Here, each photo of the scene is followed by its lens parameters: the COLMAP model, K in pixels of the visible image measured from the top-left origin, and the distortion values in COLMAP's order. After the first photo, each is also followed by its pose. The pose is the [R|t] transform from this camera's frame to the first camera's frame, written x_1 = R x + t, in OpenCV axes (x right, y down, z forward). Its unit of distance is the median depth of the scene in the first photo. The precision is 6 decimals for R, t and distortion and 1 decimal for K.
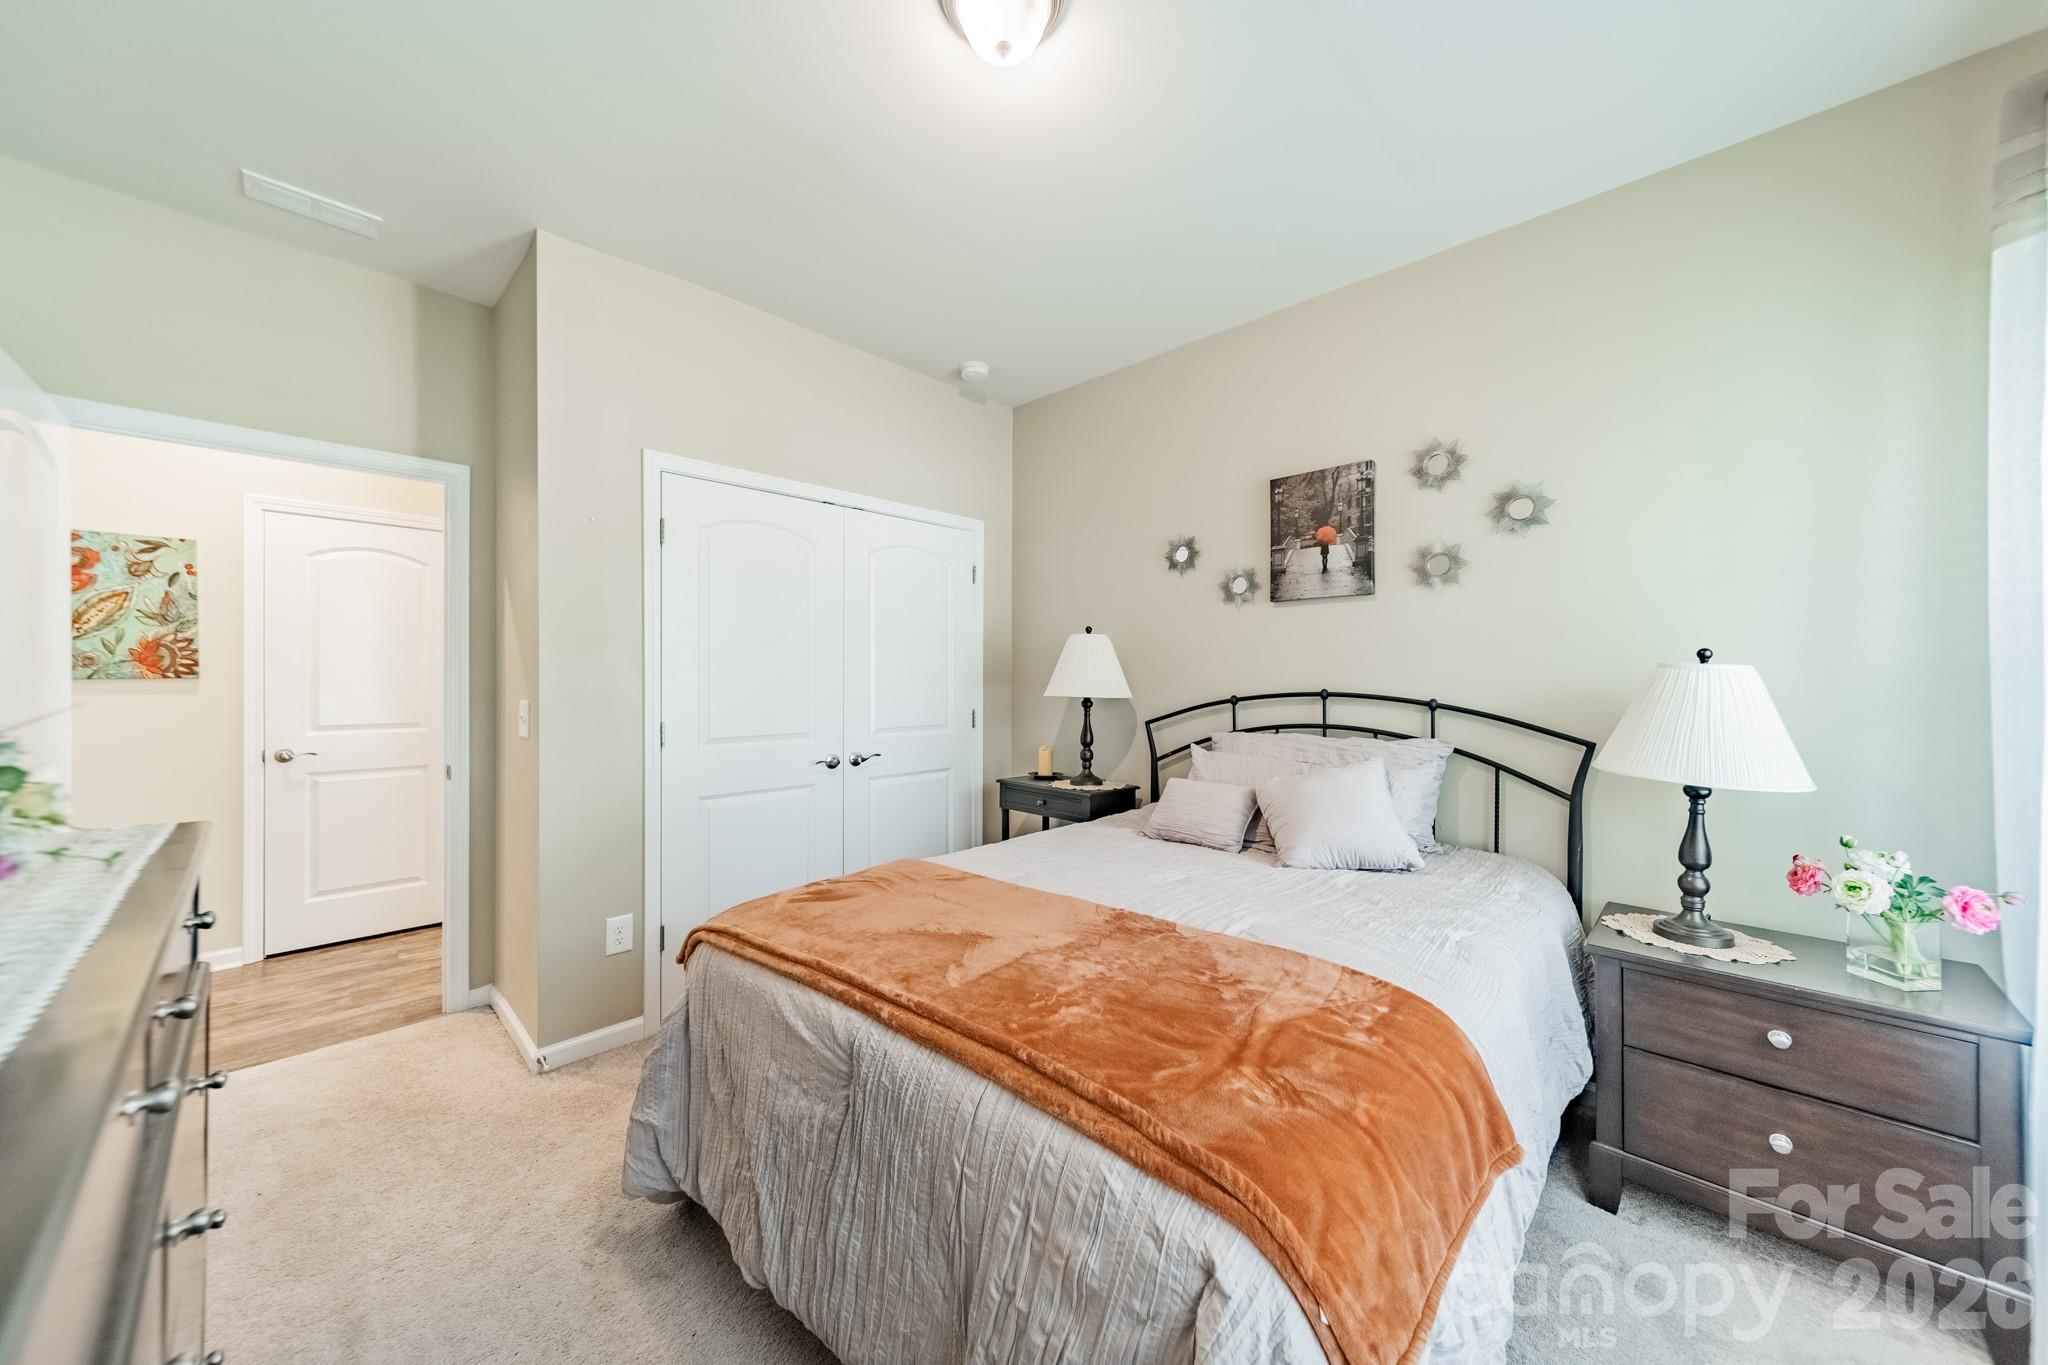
lens RADIAL K [[723.2, 0, 1026.9], [0, 723.2, 679.4], [0, 0, 1]] dist [0.008630, -0.000362]
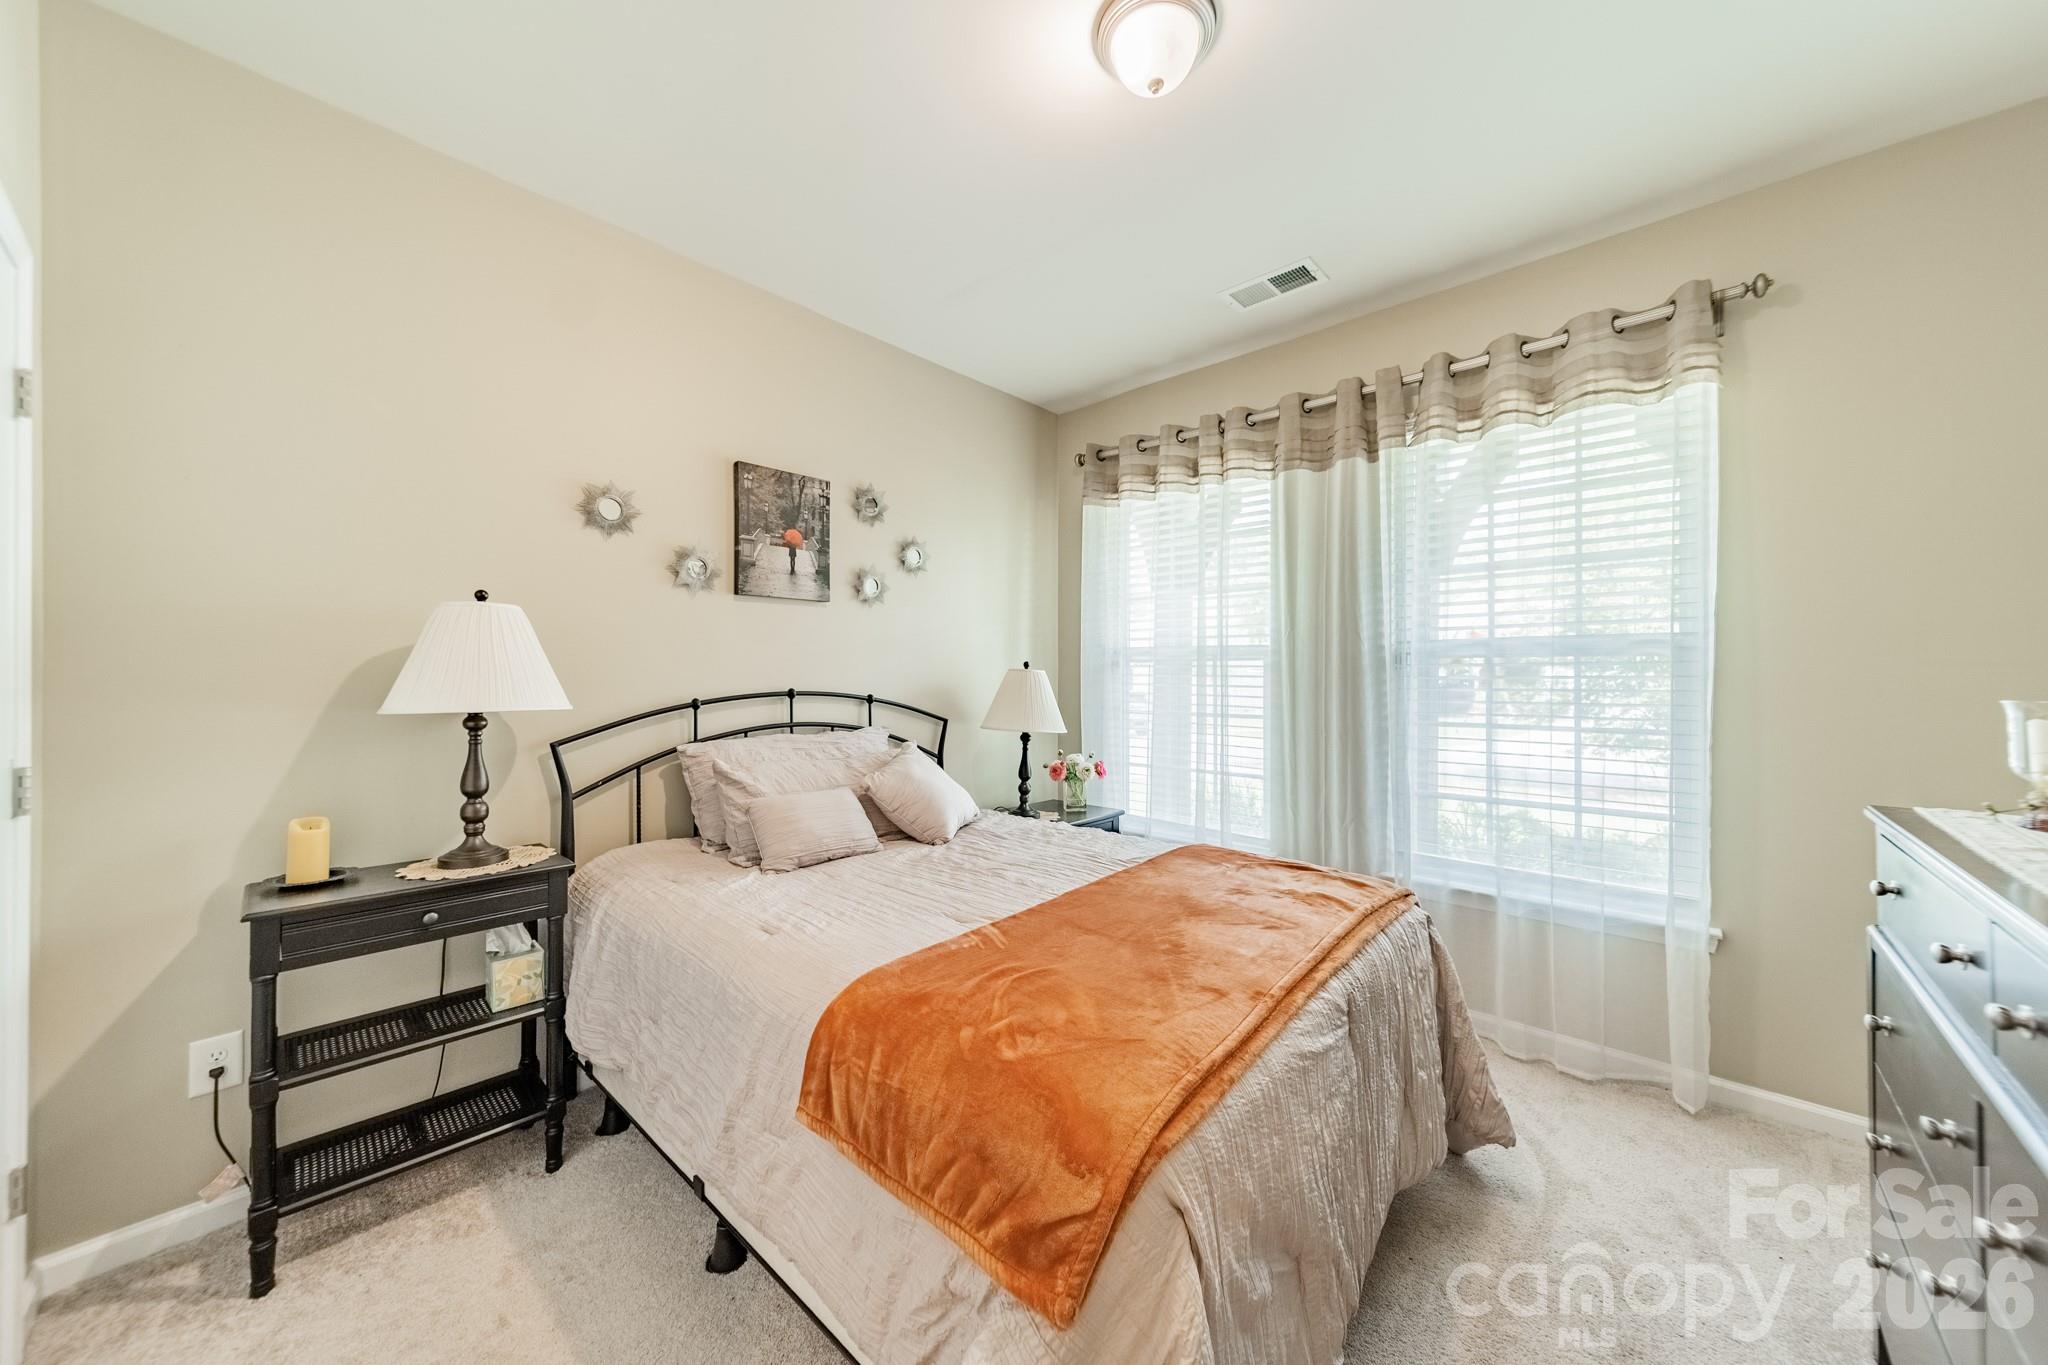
lens RADIAL K [[723.2, 0, 1026.4], [0, 723.2, 676.0], [0, 0, 1]] dist [0.008630, -0.000362]
pose [[-0.025311, 0.000240, 0.999680, -0.616375], [0.003375, 0.999994, -0.000155, -0.002688], [-0.999674, 0.003370, -0.025312, 0.694718]]
